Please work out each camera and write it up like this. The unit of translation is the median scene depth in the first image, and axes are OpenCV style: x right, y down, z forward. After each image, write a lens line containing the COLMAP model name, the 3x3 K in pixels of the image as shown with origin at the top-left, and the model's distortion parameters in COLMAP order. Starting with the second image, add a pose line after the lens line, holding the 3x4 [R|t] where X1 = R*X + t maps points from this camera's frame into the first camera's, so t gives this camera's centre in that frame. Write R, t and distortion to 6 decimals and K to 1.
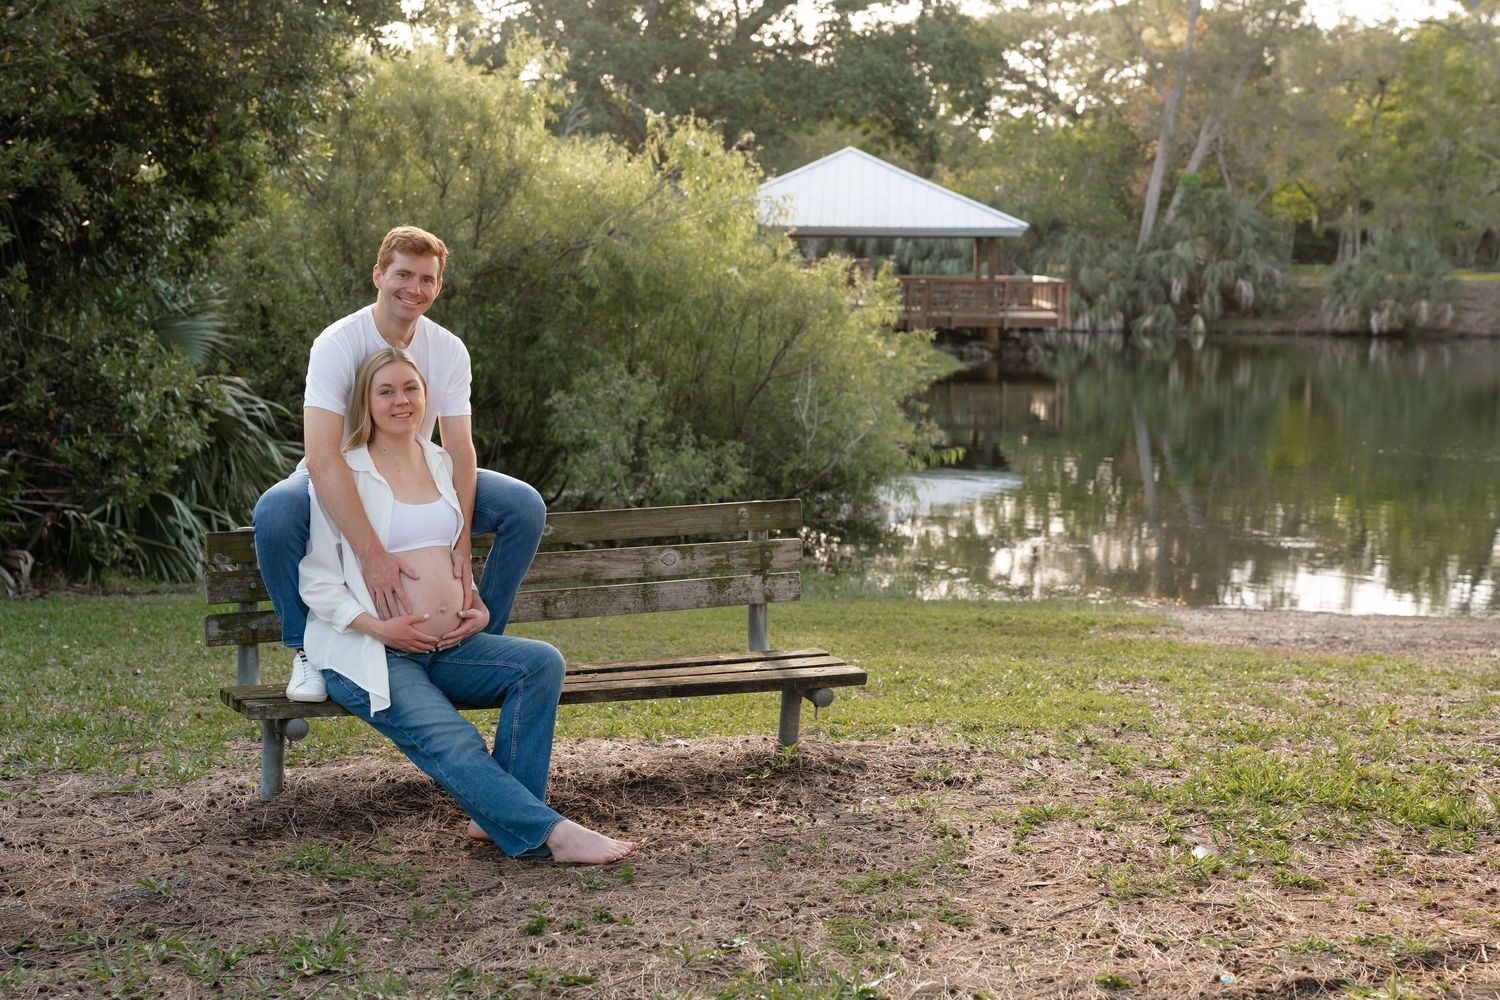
lens RADIAL K [[2223.6, 0, 749.6], [0, 2223.6, 499.4], [0, 0, 1]] dist [0.124793, 0.000000]
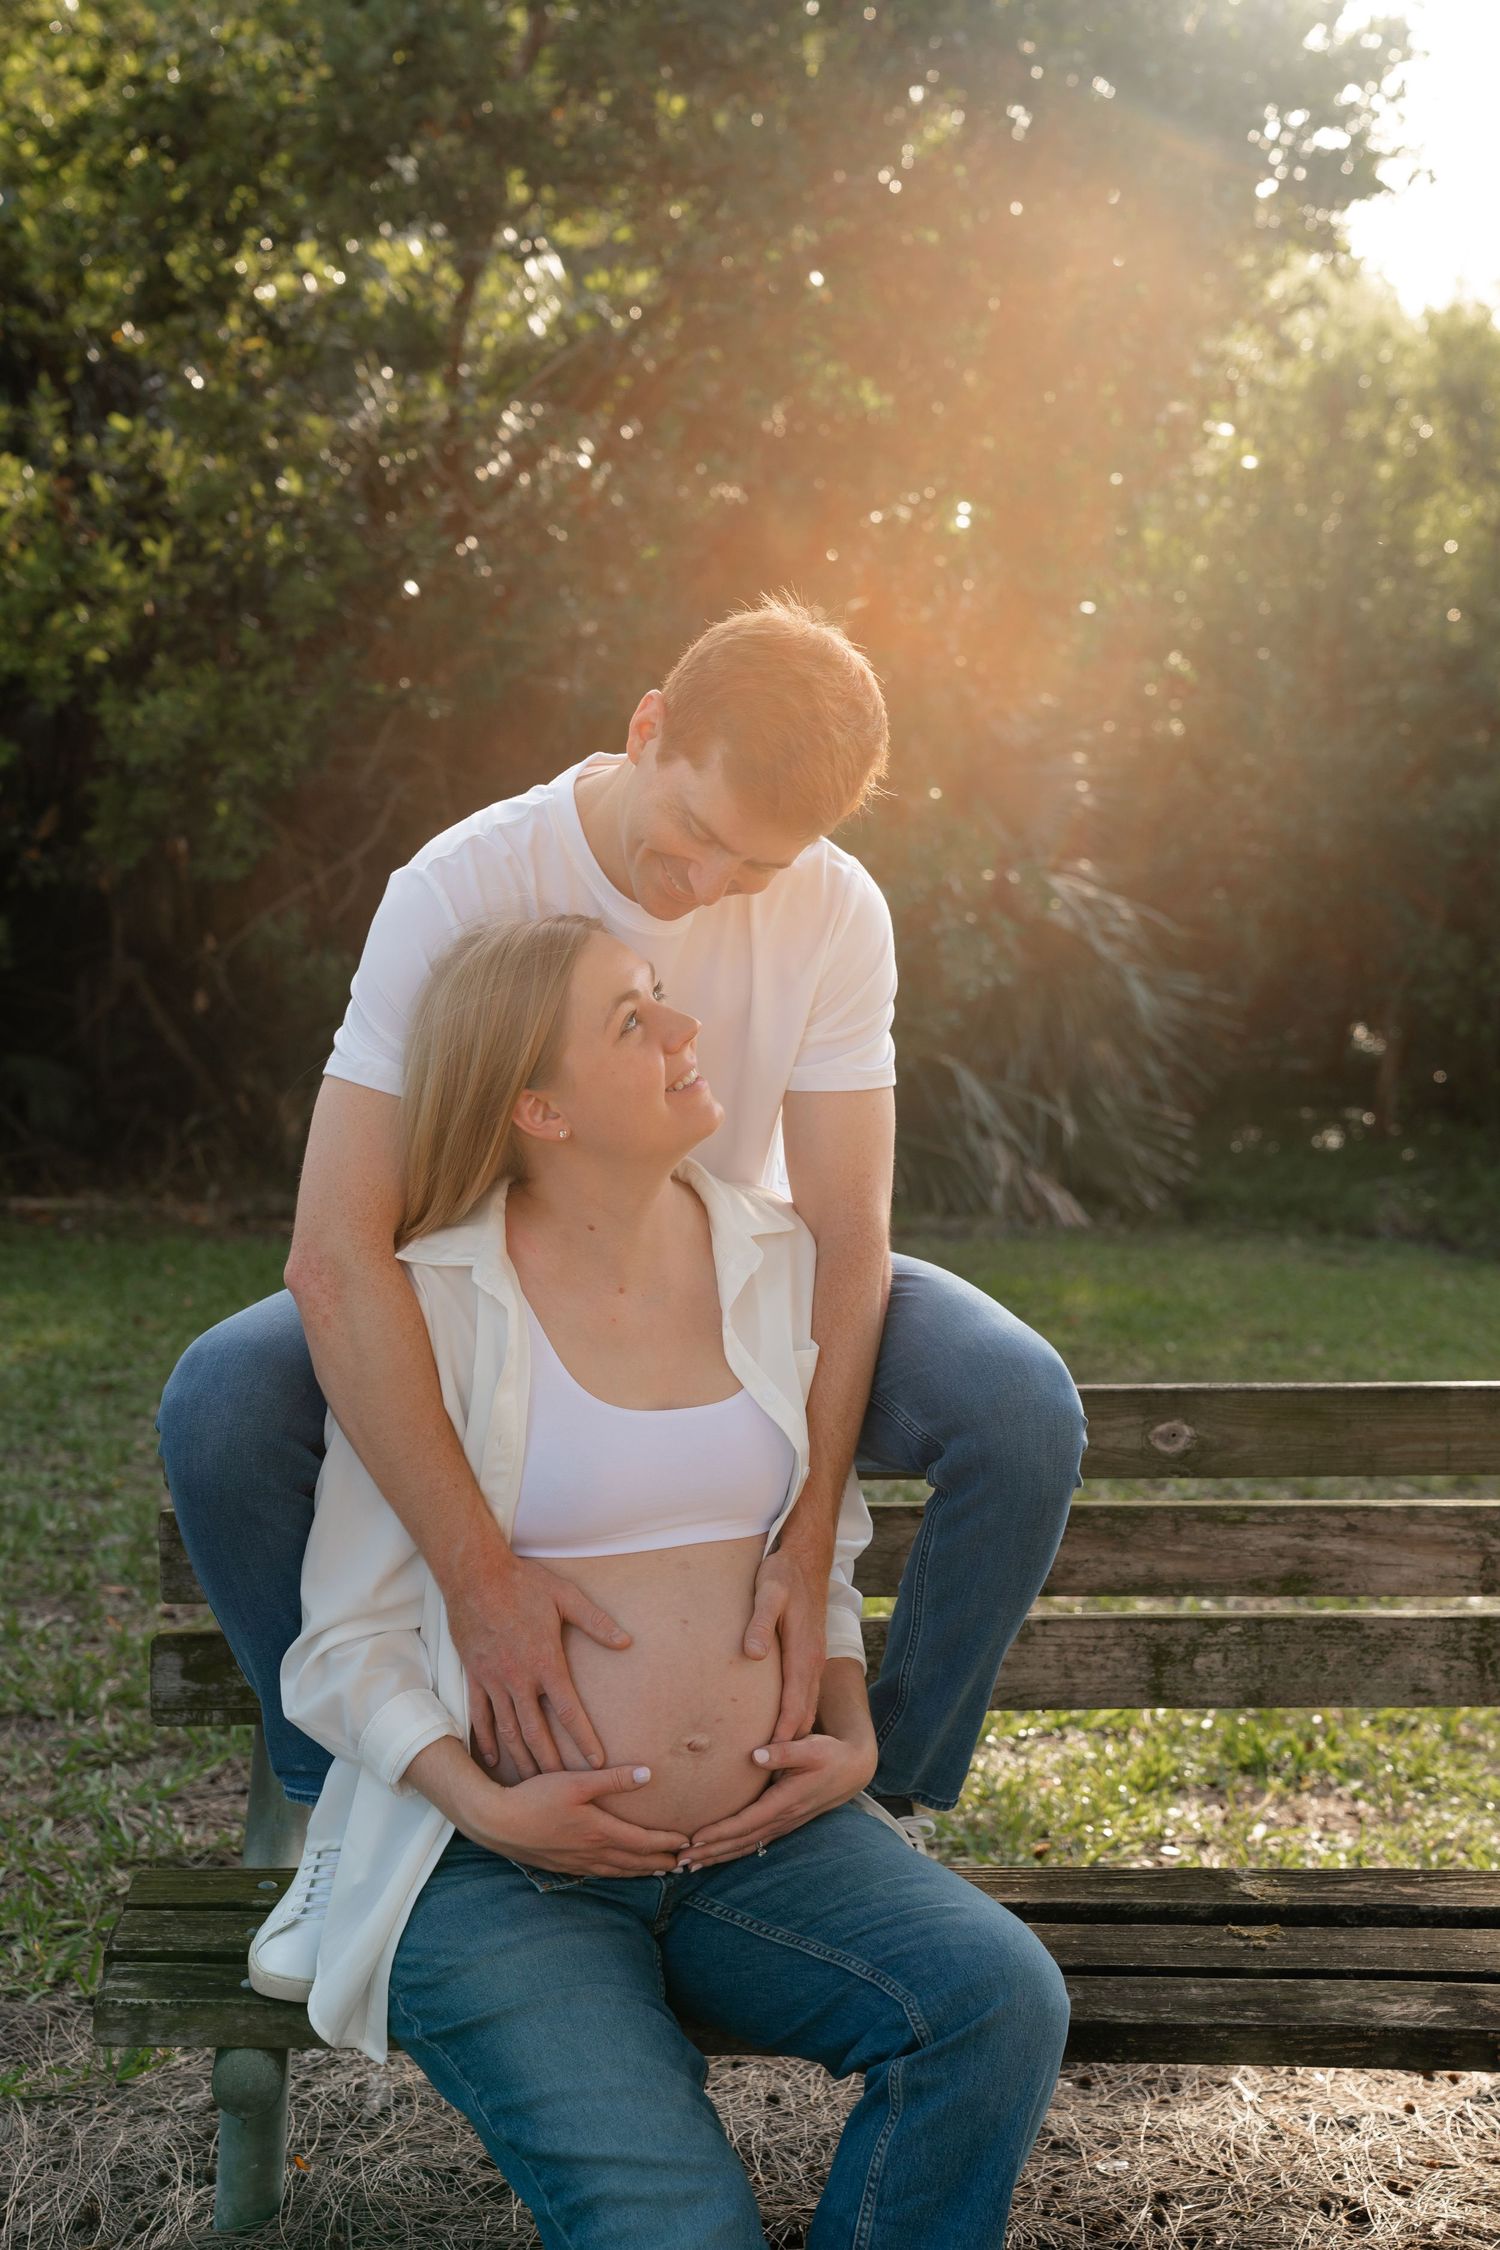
lens RADIAL K [[3192.8, 0, 740.2], [0, 3192.8, 1133.8], [0, 0, 1]] dist [0.203337, 0.000000]
pose [[0.921965, 0.055274, -0.383309, 0.004801], [-0.040947, 0.998127, 0.045442, -0.007904], [0.385103, -0.026201, 0.922501, 0.083872]]
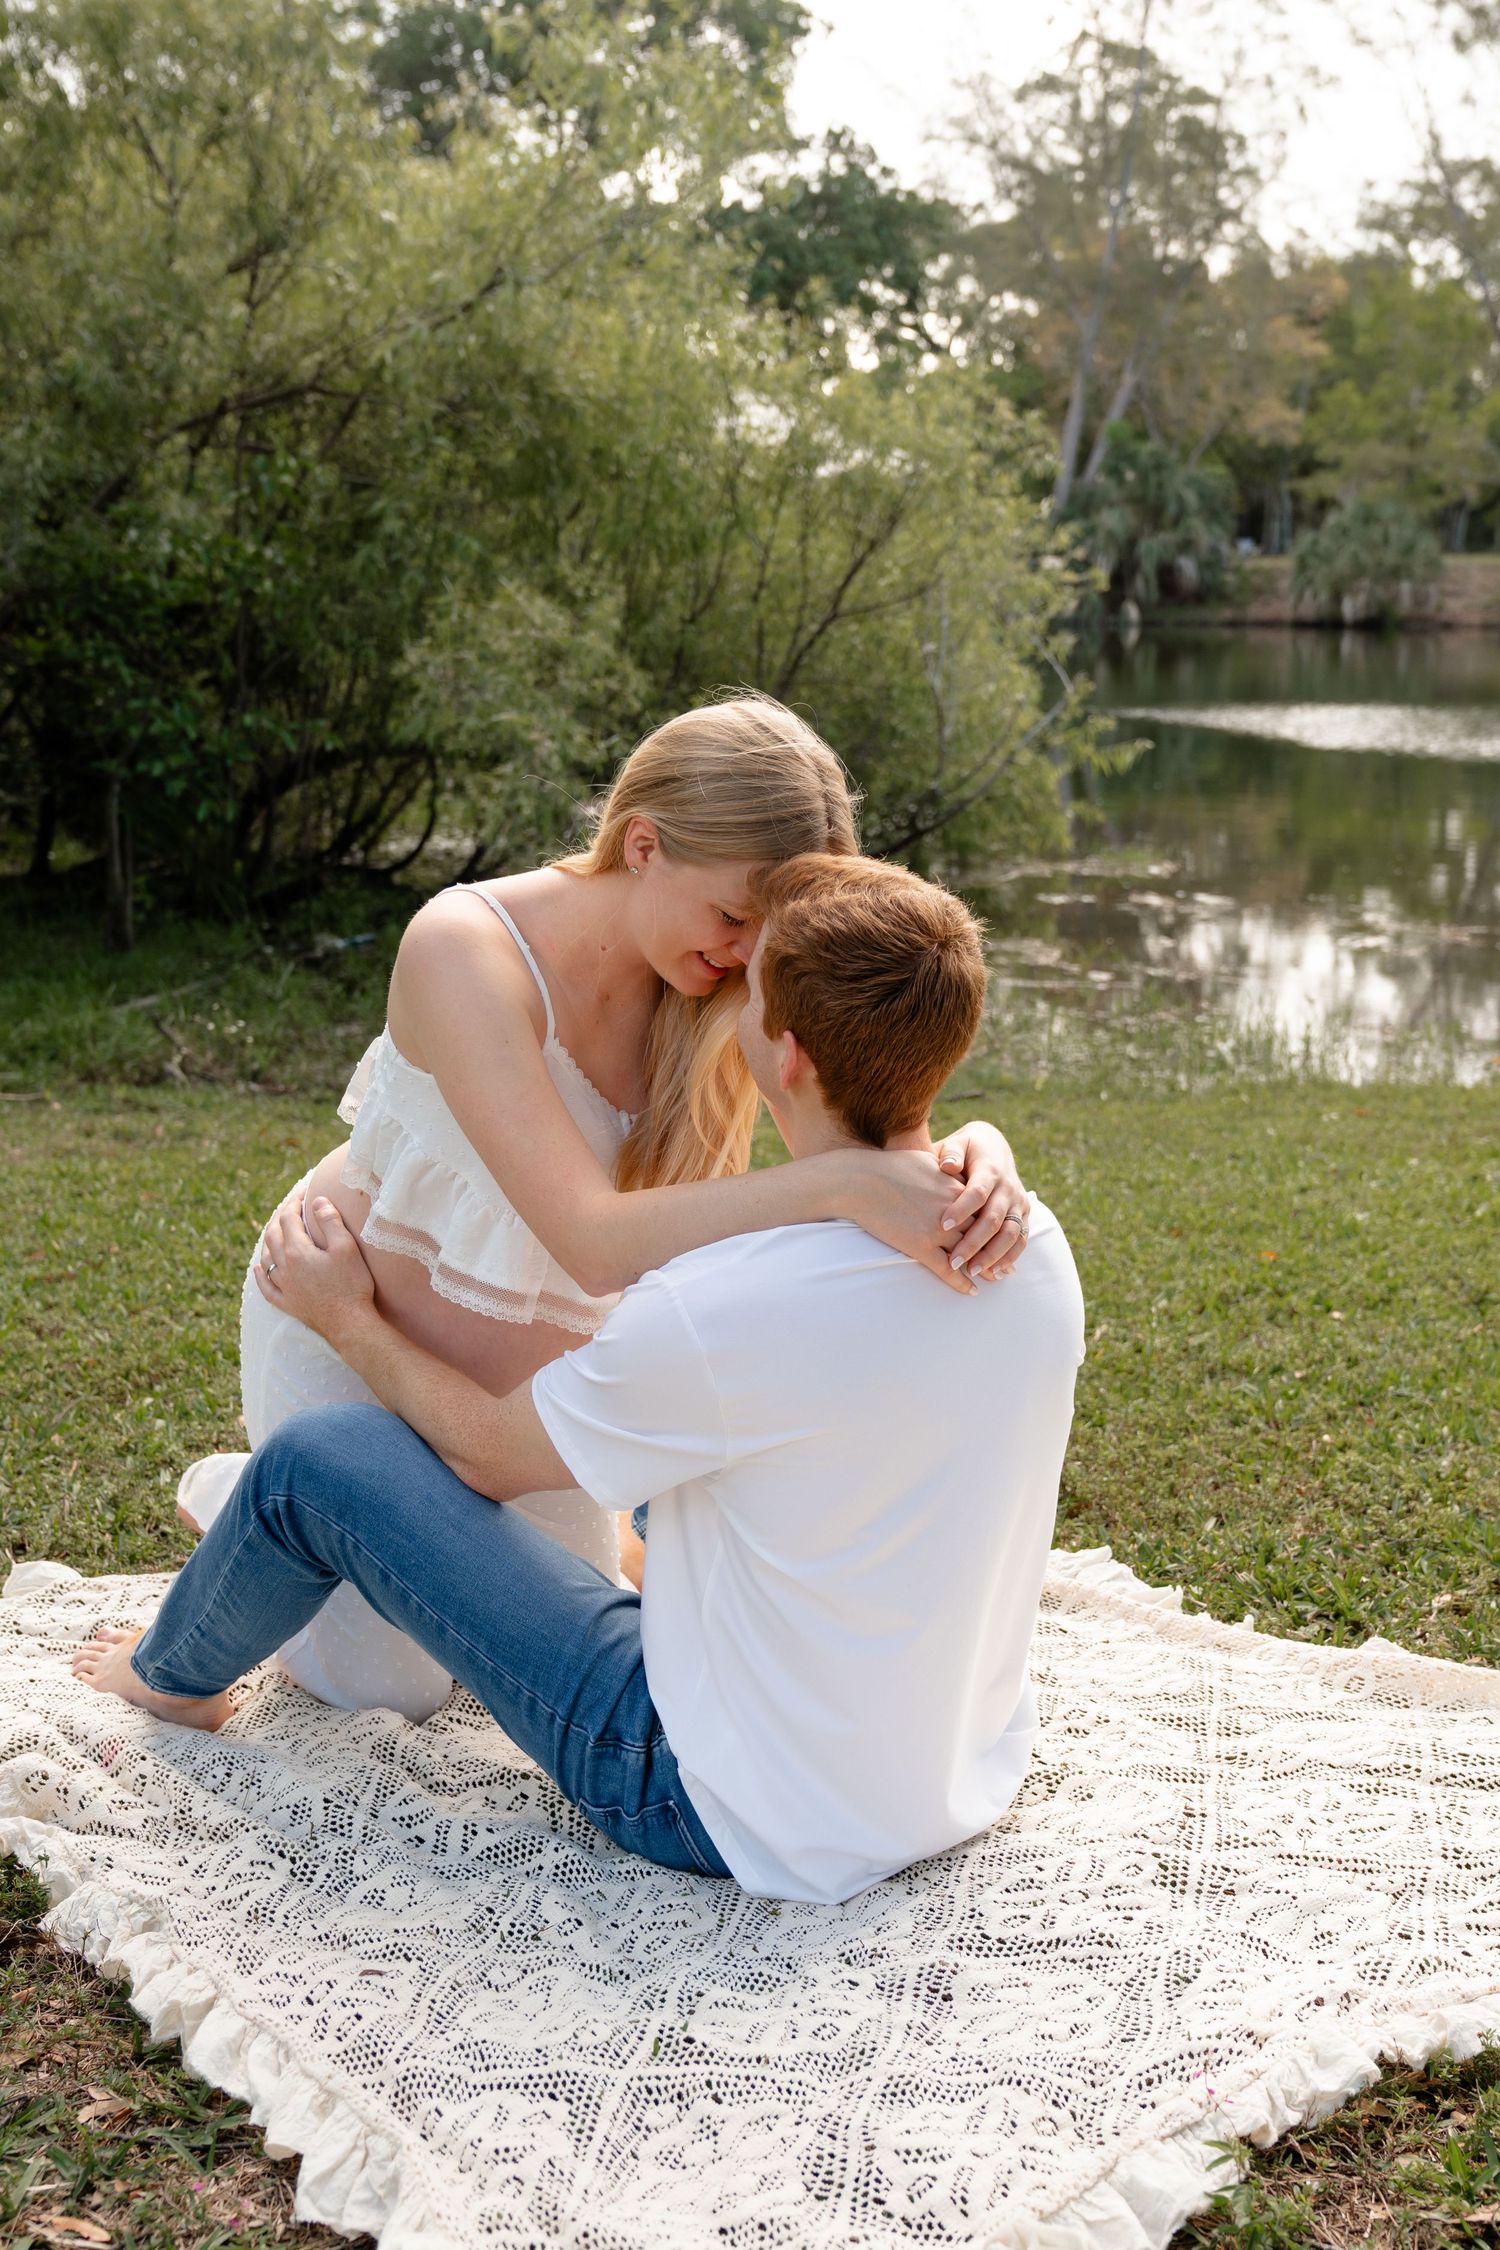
lens RADIAL K [[2497.4, 0, 750.0], [0, 2497.4, 1123.6], [0, 0, 1]] dist [0.016671, 0.000000]
pose [[0.996080, -0.024731, 0.084927, -0.035989], [0.014901, 0.993313, 0.114490, -0.003103], [-0.087191, -0.112776, 0.989788, 0.246918]]
